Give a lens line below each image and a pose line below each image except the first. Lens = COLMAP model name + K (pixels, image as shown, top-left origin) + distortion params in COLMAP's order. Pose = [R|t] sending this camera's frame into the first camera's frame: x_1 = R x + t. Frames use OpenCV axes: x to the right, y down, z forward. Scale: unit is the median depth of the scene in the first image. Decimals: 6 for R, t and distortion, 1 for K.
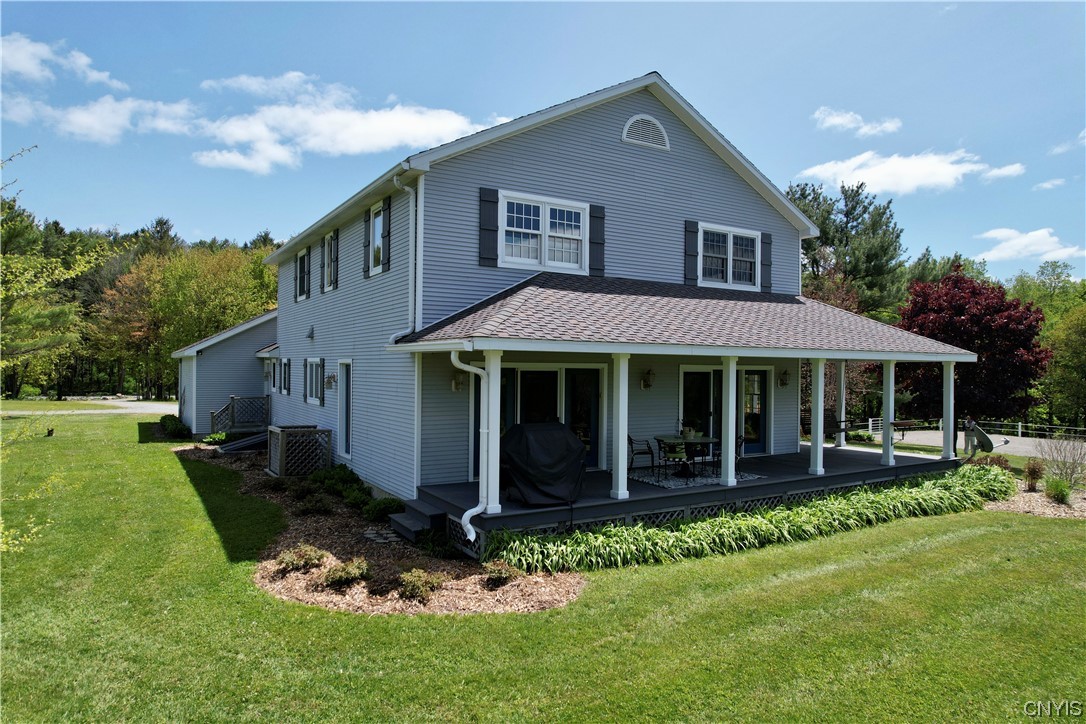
lens RADIAL K [[701.8, 0, 551.5], [0, 701.8, 364.6], [0, 0, 1]] dist [-0.044046, 0.018806]
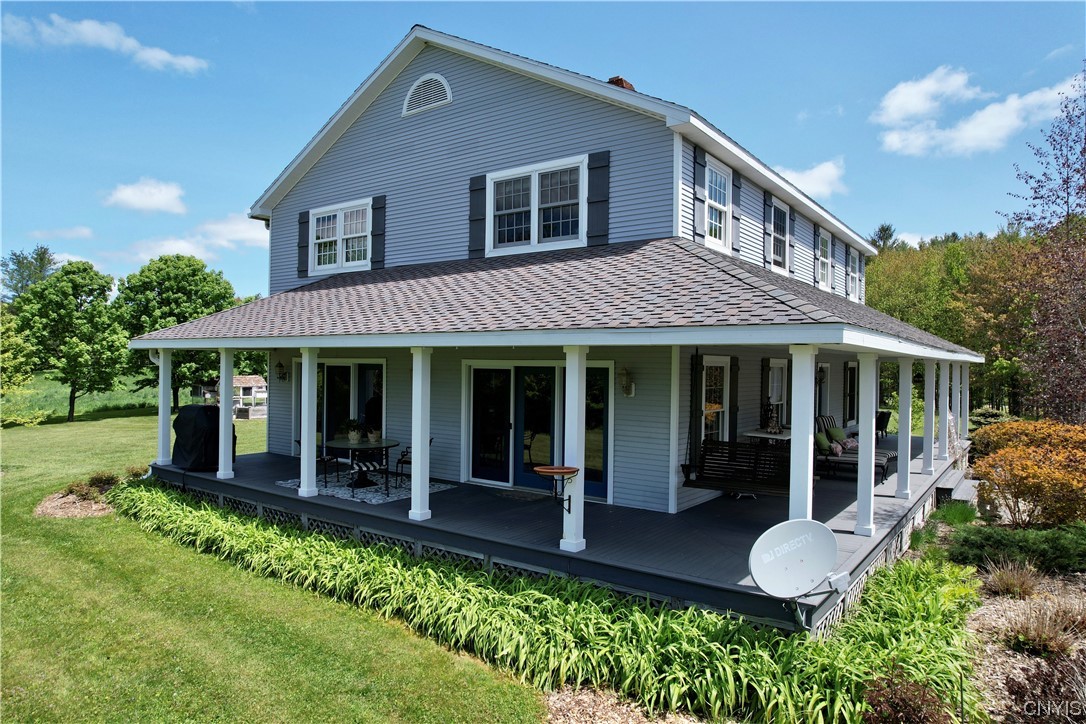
lens RADIAL K [[701.8, 0, 551.2], [0, 701.8, 363.2], [0, 0, 1]] dist [-0.044046, 0.018806]
pose [[0.381920, -0.007384, -0.924166, 0.958225], [-0.001411, 0.999962, -0.008572, 0.011497], [0.924194, 0.004578, 0.381895, 0.777372]]
